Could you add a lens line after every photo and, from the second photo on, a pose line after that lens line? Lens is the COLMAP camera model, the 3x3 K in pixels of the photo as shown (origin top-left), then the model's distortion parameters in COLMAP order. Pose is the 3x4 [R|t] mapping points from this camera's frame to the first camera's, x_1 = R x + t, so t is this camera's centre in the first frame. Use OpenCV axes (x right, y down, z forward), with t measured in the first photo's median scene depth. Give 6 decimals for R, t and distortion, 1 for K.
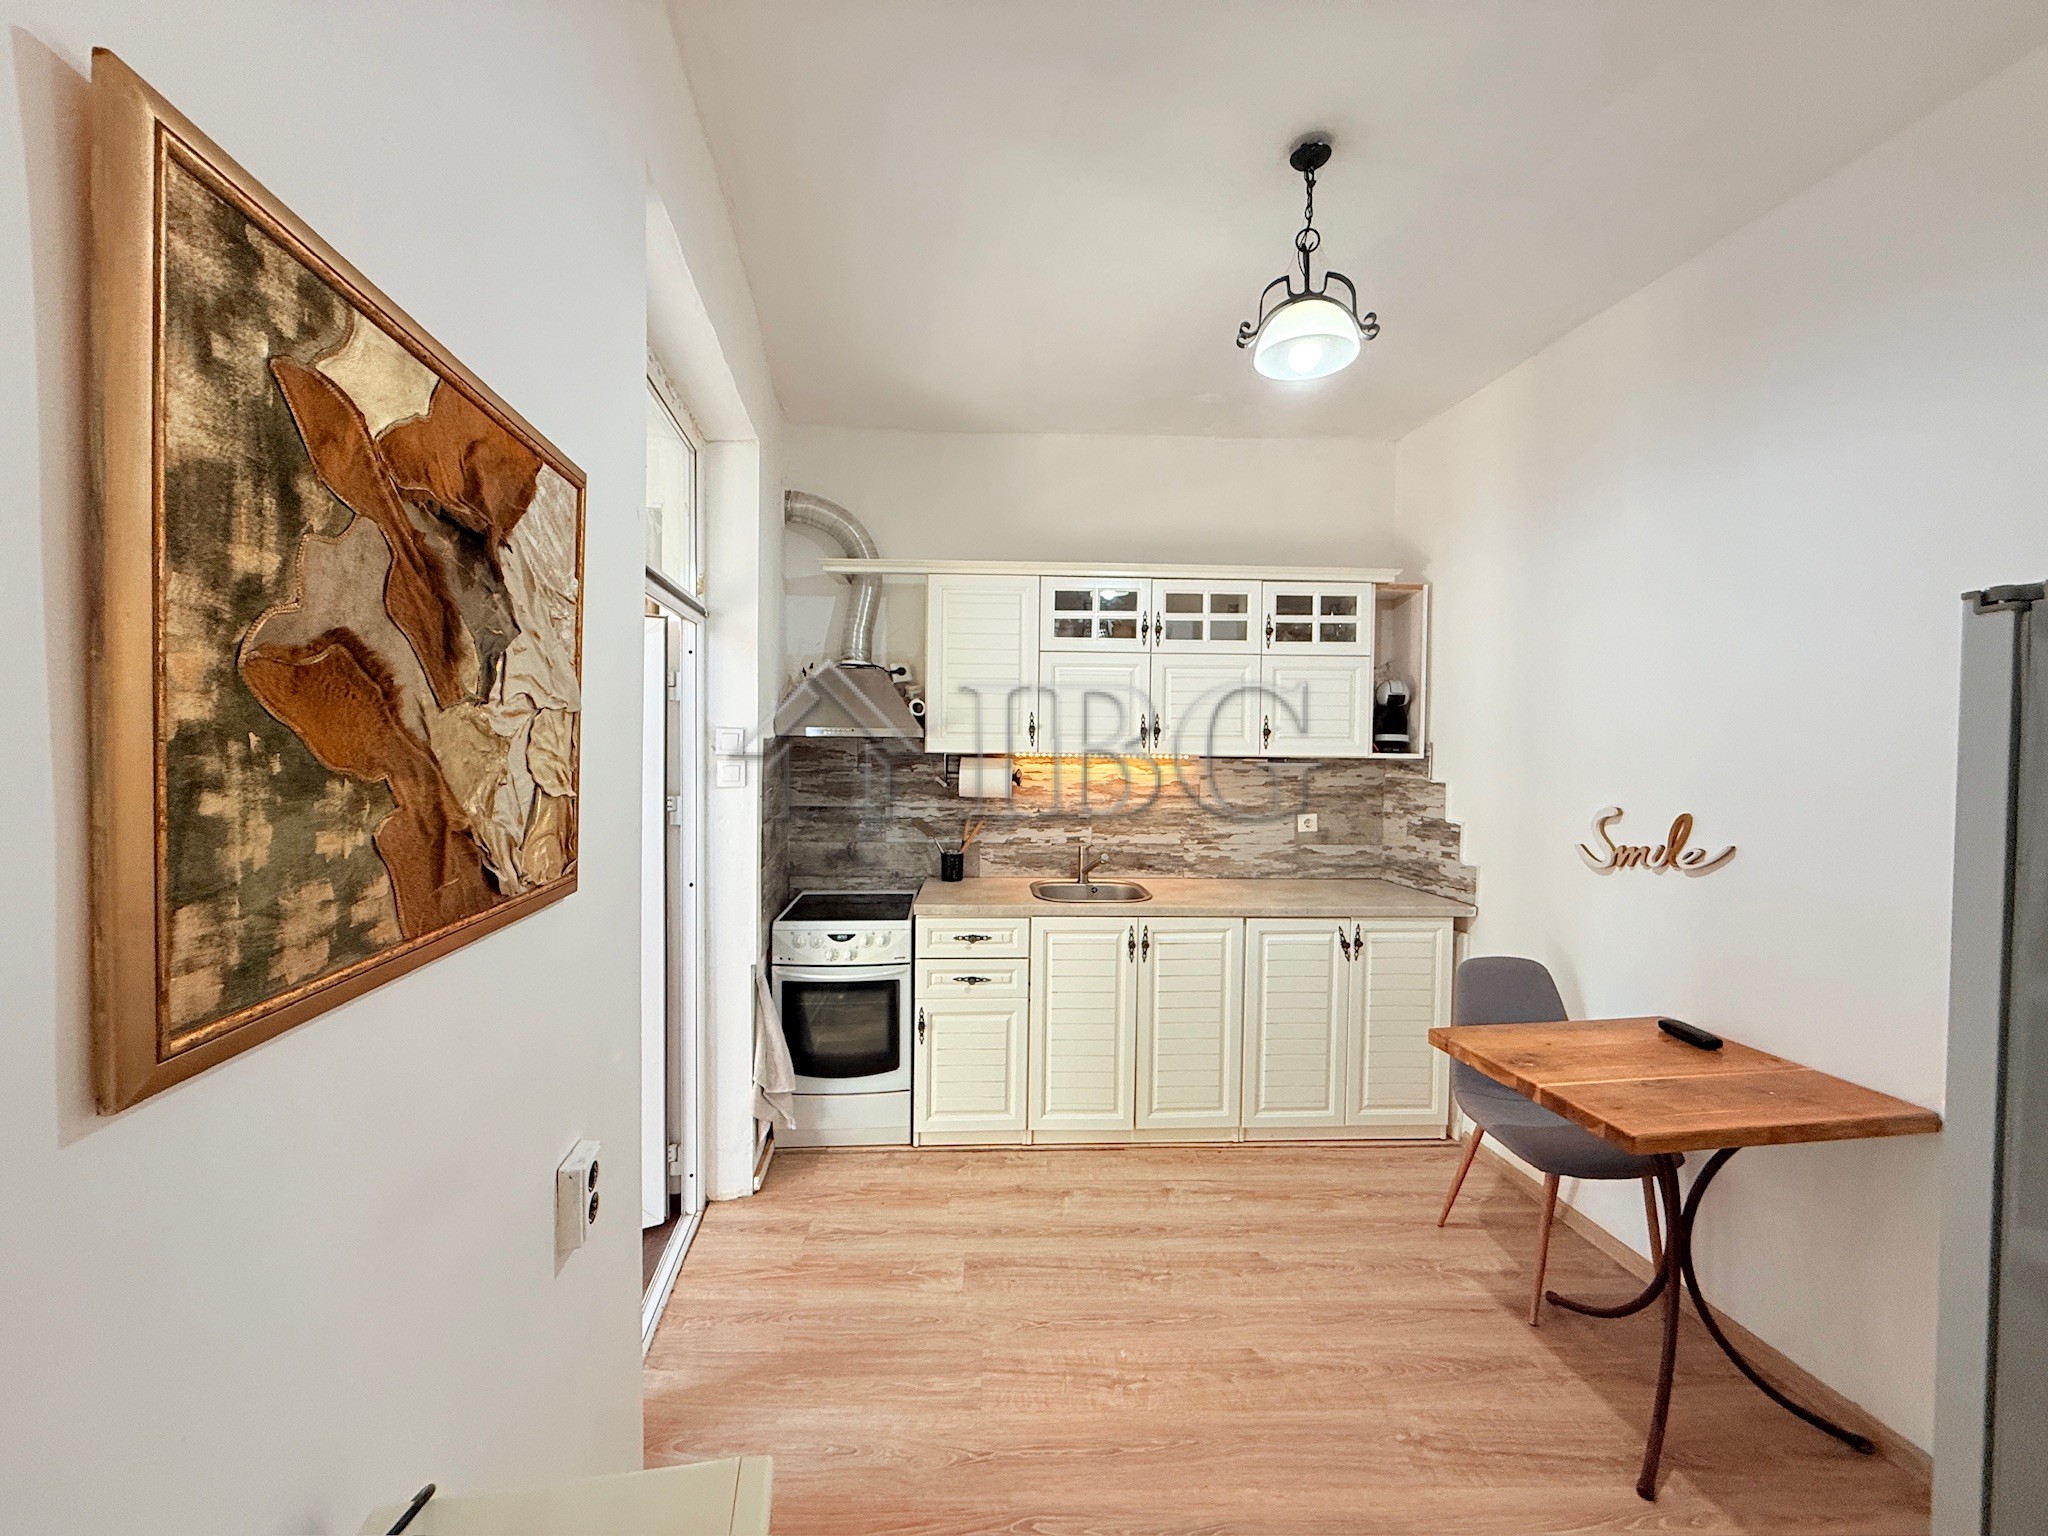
lens RADIAL K [[816.5, 0, 1018.5], [0, 816.5, 761.2], [0, 0, 1]] dist [-0.000976, 0.000229]
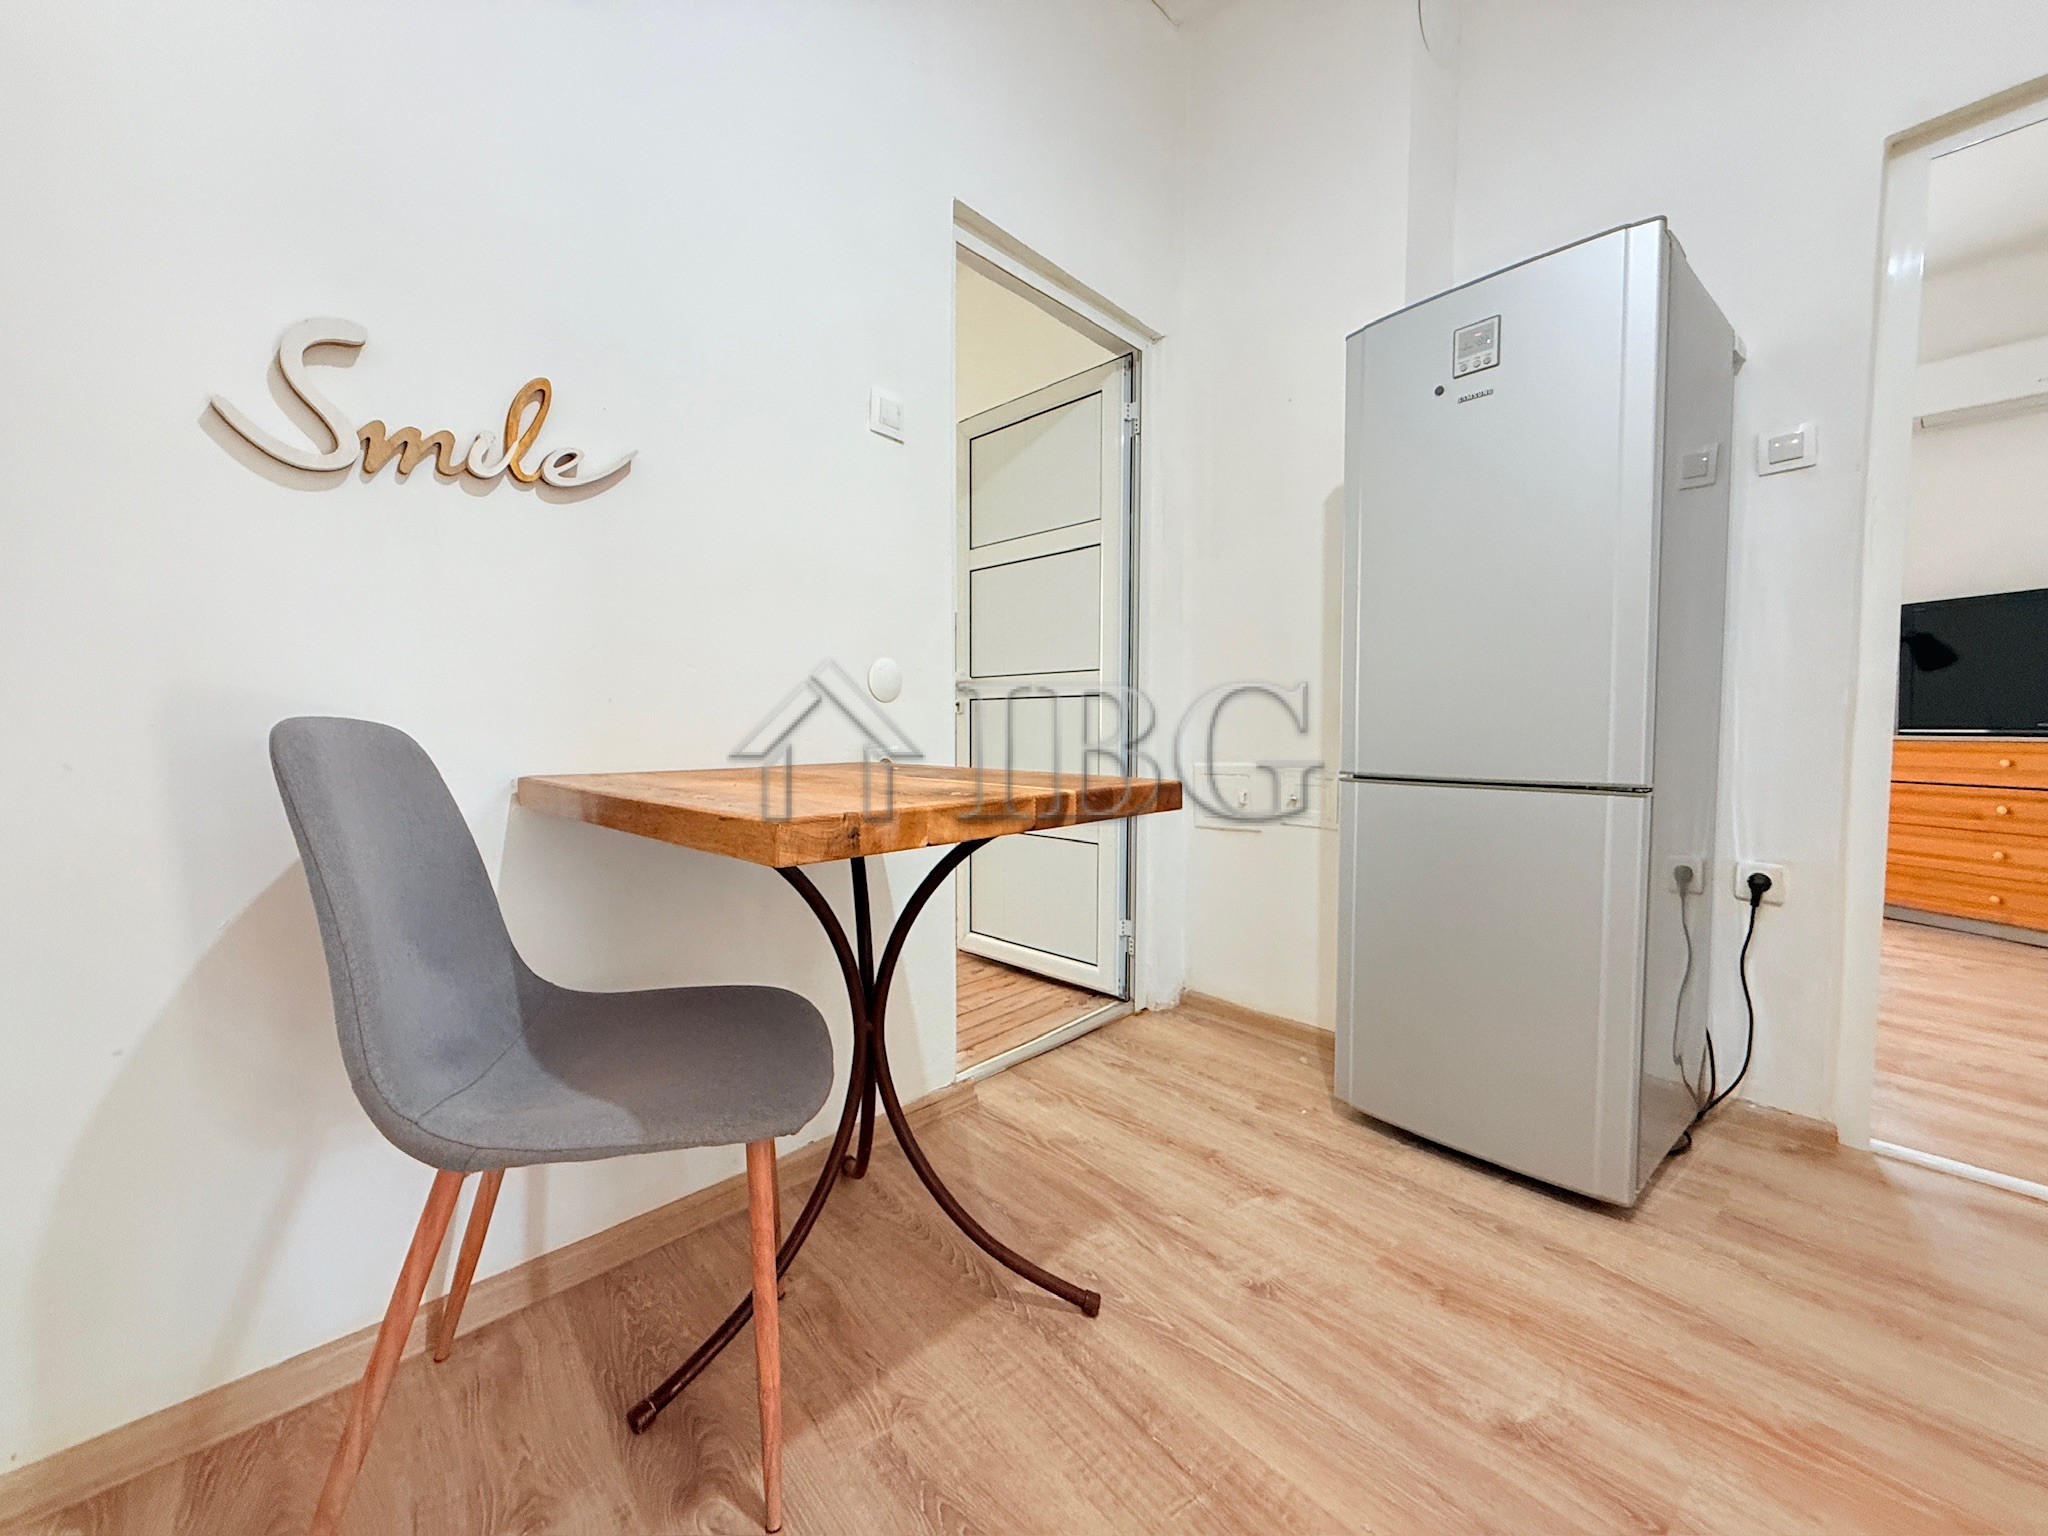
lens RADIAL K [[816.5, 0, 1020.4], [0, 816.5, 764.3], [0, 0, 1]] dist [-0.000976, 0.000229]
pose [[-0.612663, -0.046207, 0.788992, 0.137421], [0.010992, 0.997695, 0.066965, 0.191810], [-0.790267, 0.049699, -0.610743, 0.748493]]
